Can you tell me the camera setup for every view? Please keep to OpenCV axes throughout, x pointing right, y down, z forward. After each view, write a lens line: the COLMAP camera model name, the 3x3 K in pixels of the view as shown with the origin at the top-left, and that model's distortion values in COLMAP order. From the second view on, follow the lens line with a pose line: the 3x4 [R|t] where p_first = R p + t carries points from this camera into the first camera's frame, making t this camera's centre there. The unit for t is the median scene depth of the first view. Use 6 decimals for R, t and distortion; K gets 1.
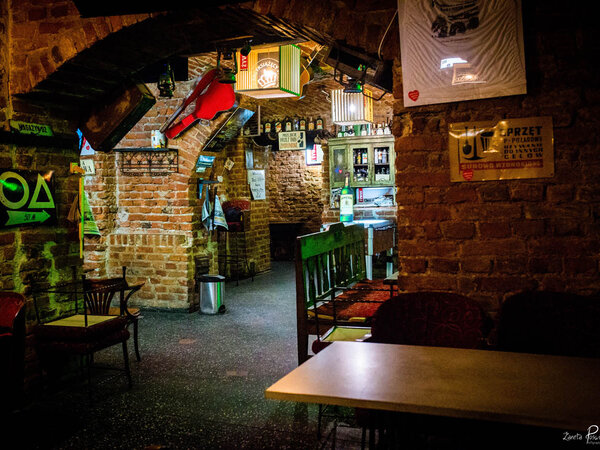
lens RADIAL K [[650.0, 0, 299.6], [0, 650.0, 224.7], [0, 0, 1]] dist [-0.034495, 0.000000]
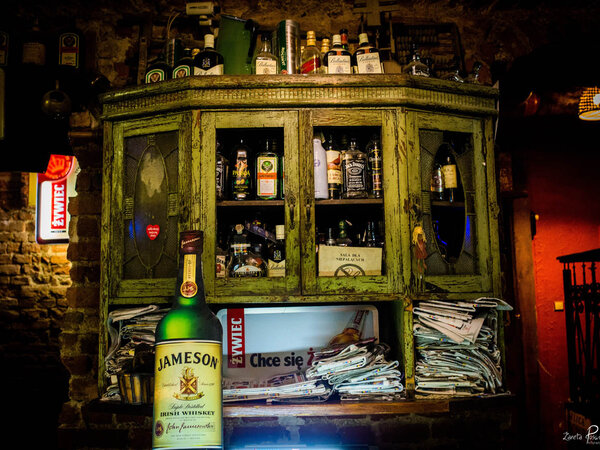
lens RADIAL K [[650.0, 0, 299.2], [0, 650.0, 225.2], [0, 0, 1]] dist [-0.034495, 0.000000]
pose [[0.940003, 0.052743, 0.337064, 0.035561], [0.006802, 0.984884, -0.173081, -0.045881], [-0.341098, 0.164989, 0.925435, 0.789165]]
